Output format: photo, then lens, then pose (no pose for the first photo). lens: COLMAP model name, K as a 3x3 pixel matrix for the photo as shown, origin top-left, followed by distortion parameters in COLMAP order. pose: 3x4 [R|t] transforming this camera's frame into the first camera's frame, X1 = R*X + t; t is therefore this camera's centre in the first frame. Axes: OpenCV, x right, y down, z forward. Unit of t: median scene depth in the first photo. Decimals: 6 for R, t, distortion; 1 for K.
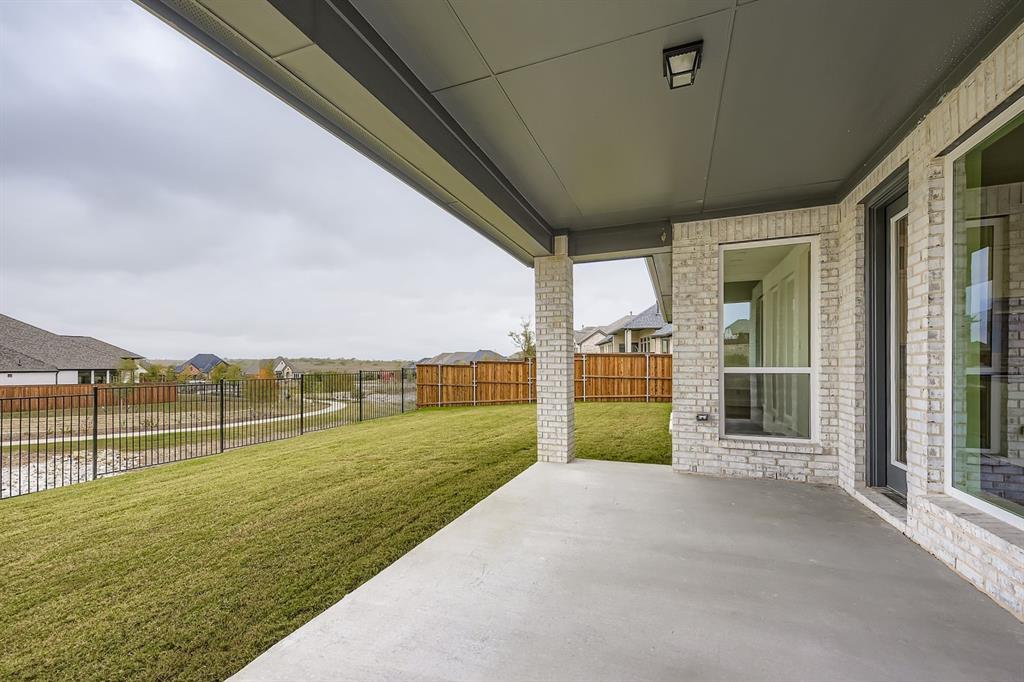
lens RADIAL K [[417.0, 0, 511.6], [0, 417.0, 347.8], [0, 0, 1]] dist [0.014316, -0.000350]
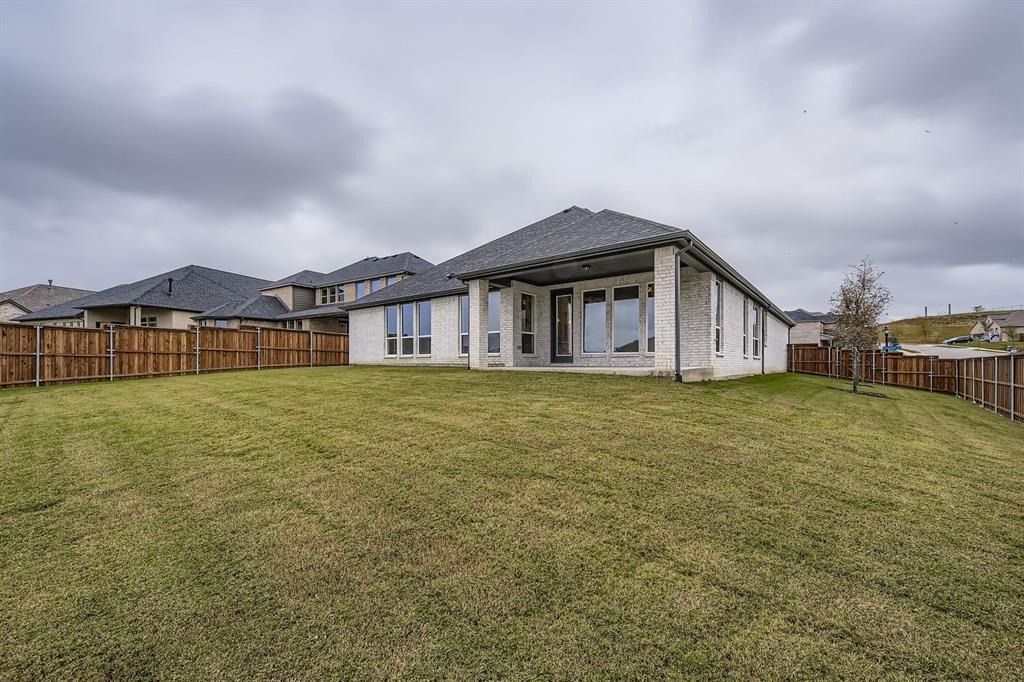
lens RADIAL K [[417.0, 0, 511.6], [0, 417.0, 347.8], [0, 0, 1]] dist [0.014316, -0.000350]
pose [[0.313674, 0.034304, 0.948911, -0.616661], [-0.041365, 0.998892, -0.022437, 0.062304], [-0.948629, -0.032213, 0.314746, 0.024018]]
